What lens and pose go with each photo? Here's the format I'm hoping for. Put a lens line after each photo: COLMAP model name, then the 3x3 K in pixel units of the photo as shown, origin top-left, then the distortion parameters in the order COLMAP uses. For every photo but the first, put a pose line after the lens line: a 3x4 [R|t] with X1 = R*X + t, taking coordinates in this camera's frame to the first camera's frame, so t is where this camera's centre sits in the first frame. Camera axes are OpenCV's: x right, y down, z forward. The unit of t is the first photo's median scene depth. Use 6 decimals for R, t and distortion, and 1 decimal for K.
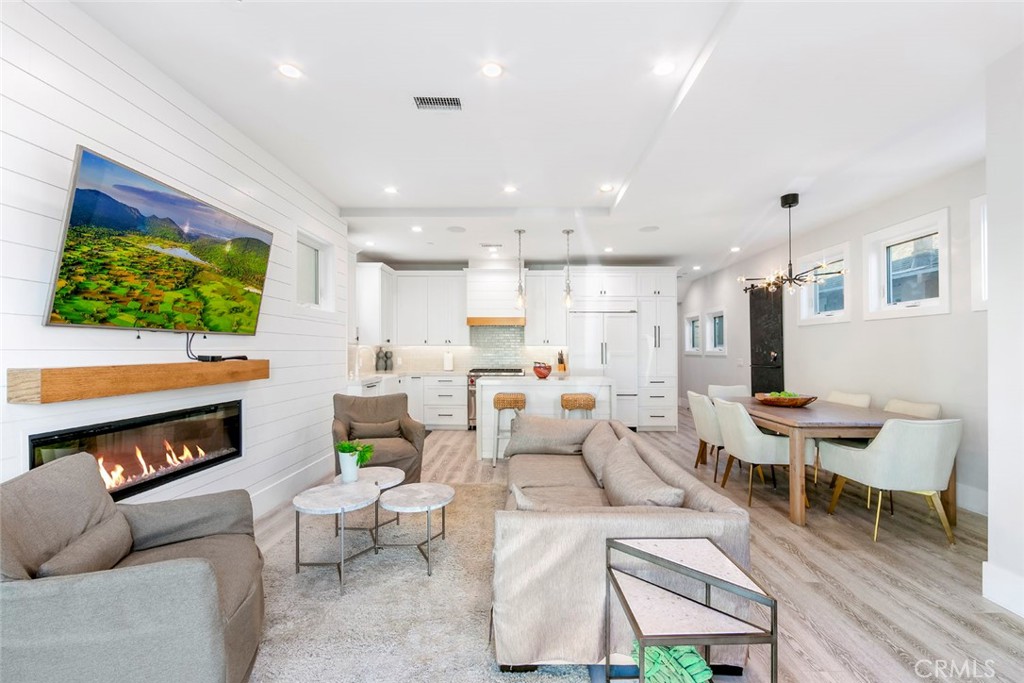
lens RADIAL K [[418.0, 0, 512.0], [0, 418.0, 341.5], [0, 0, 1]] dist [-0.000579, 0.000033]
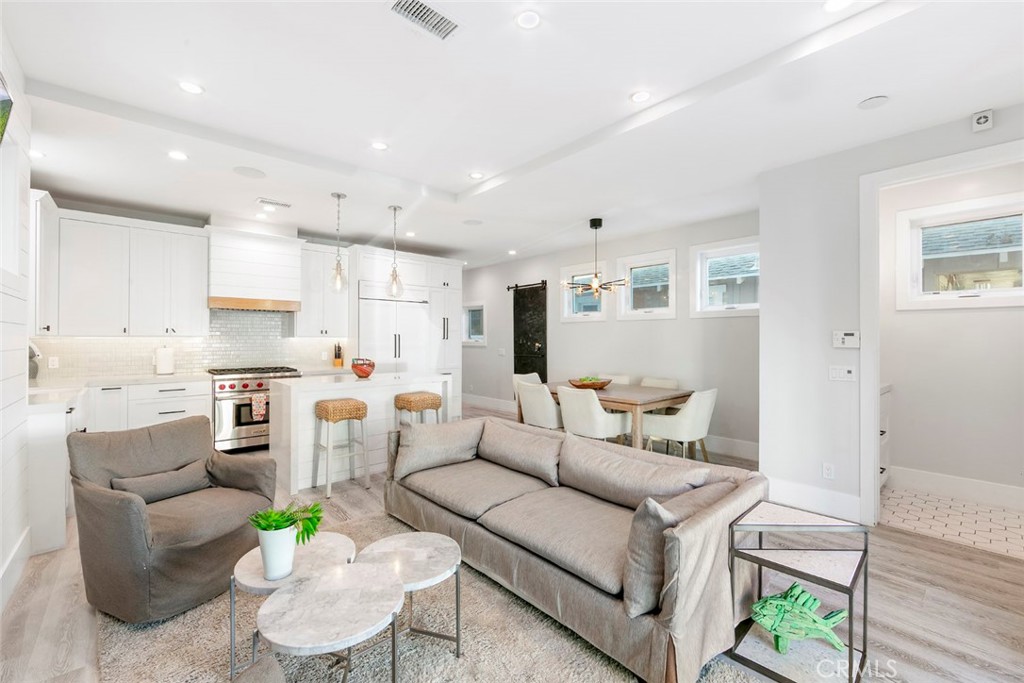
lens RADIAL K [[429.2, 0, 514.3], [0, 429.2, 329.6], [0, 0, 1]] dist [-0.000895, -0.000043]
pose [[0.732618, 0.013223, 0.680512, -0.384099], [-0.014367, 0.999889, -0.003962, -0.011400], [-0.680488, -0.006874, 0.732727, 0.225397]]
